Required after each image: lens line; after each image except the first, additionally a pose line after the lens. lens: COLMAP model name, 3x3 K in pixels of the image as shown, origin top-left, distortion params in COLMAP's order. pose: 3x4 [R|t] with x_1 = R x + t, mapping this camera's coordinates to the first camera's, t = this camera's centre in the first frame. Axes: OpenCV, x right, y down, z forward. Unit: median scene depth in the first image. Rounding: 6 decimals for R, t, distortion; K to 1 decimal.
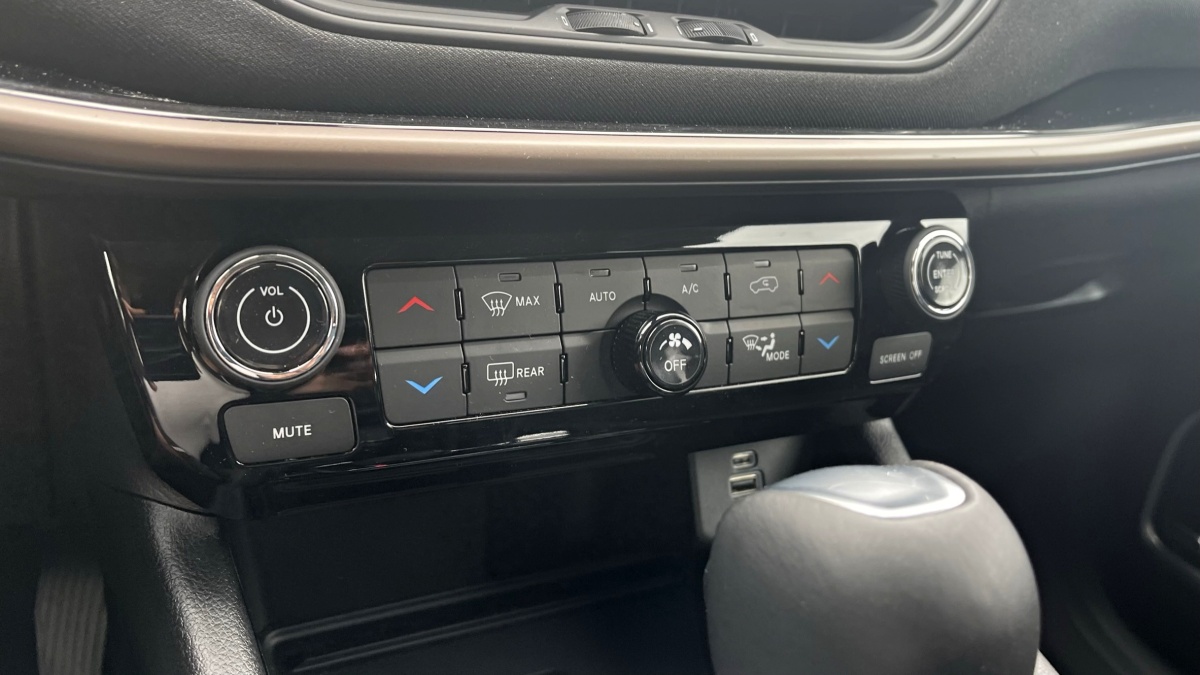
lens RADIAL K [[917.5, 0, 592.2], [0, 917.5, 325.1], [0, 0, 1]] dist [0.050952, -0.081465]
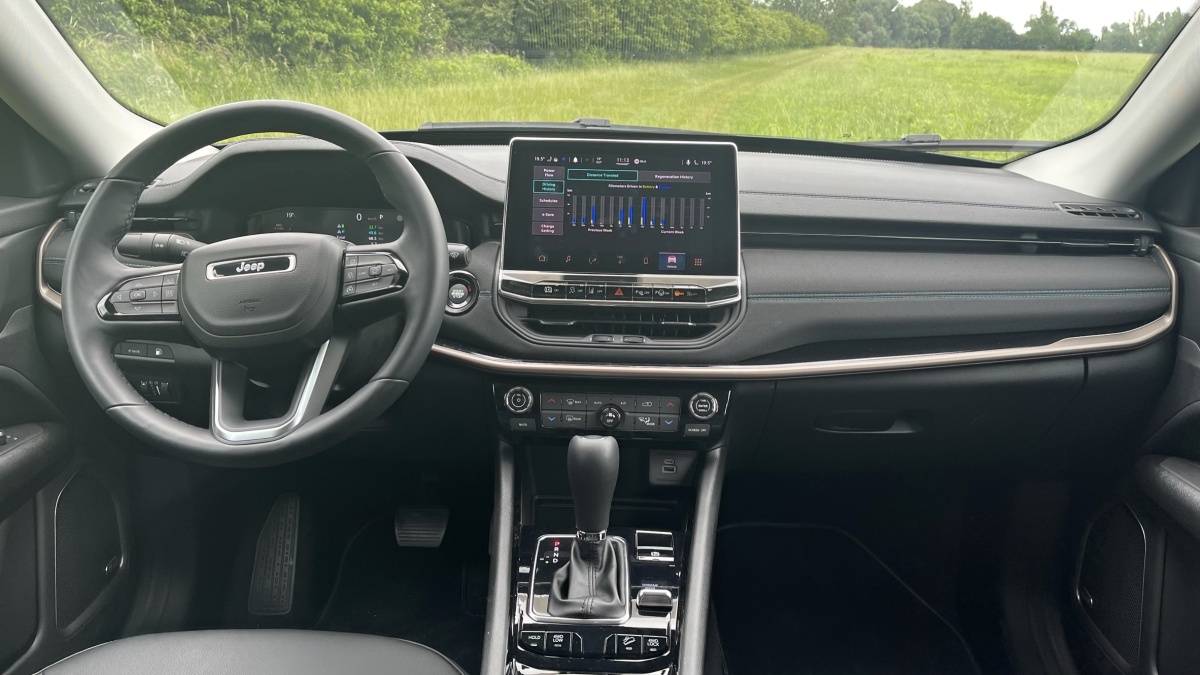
lens RADIAL K [[899.4, 0, 594.4], [0, 899.4, 330.0], [0, 0, 1]] dist [0.072095, -0.066781]
pose [[0.872680, 0.042846, -0.486409, 1.963275], [-0.103561, 0.989722, -0.098622, 0.043995], [0.477184, 0.136439, 0.868147, -2.570476]]
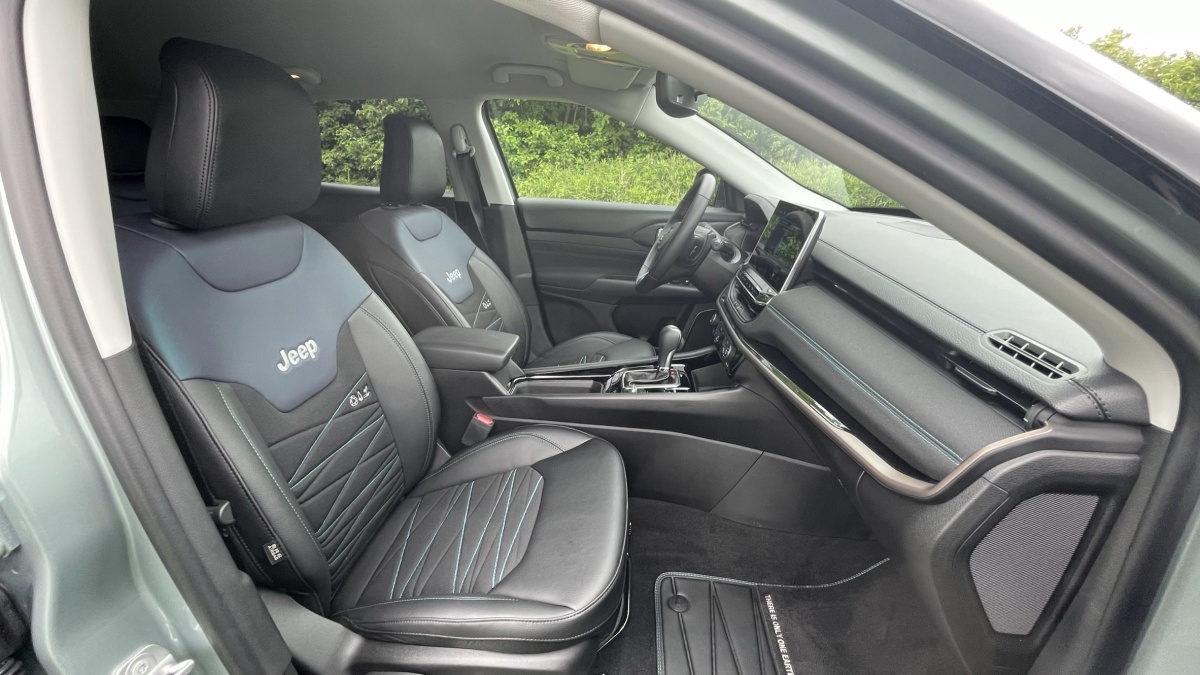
lens RADIAL K [[472.8, 0, 620.4], [0, 472.8, 340.6], [0, 0, 1]] dist [0.016479, -0.000030]
pose [[-0.479544, 0.192684, -0.856102, 4.055879], [-0.409242, 0.813898, 0.412421, -1.342114], [0.776247, 0.548127, -0.311446, 1.664349]]
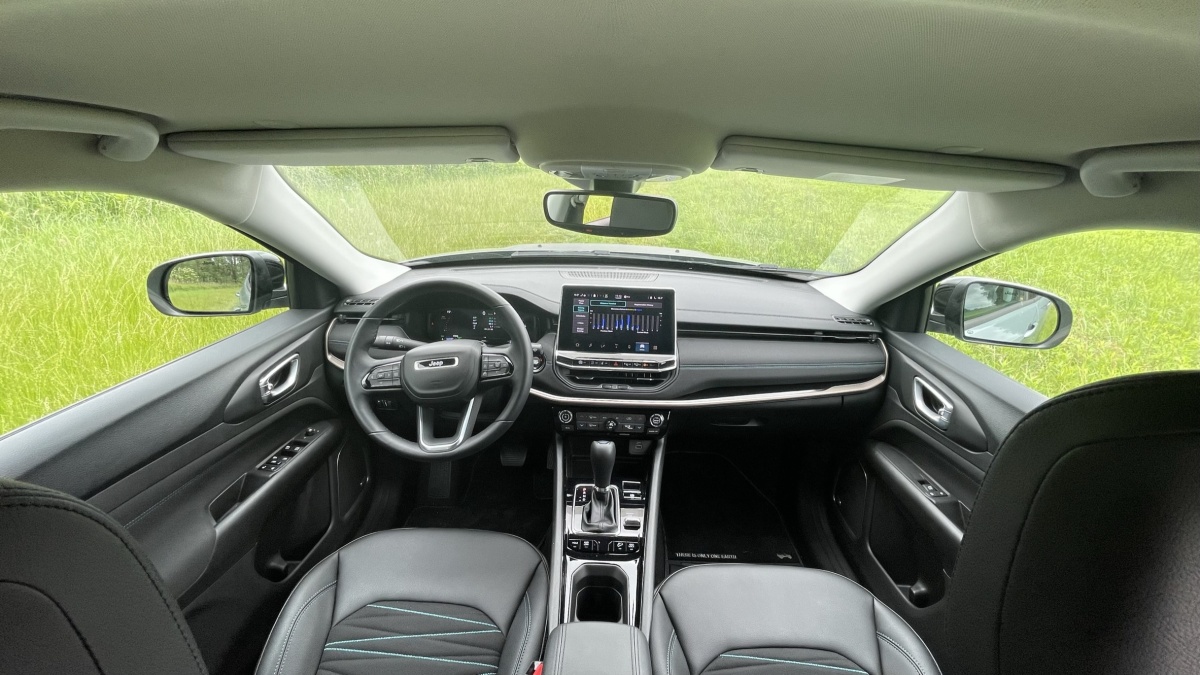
lens RADIAL K [[477.8, 0, 600.0], [0, 477.8, 337.5], [0, 0, 1]] dist [0.019895, -0.000018]
pose [[0.878386, 0.087581, -0.469859, 1.968417], [-0.112437, 0.993343, -0.025039, -0.648330], [0.464539, 0.074824, 0.882386, -2.926426]]
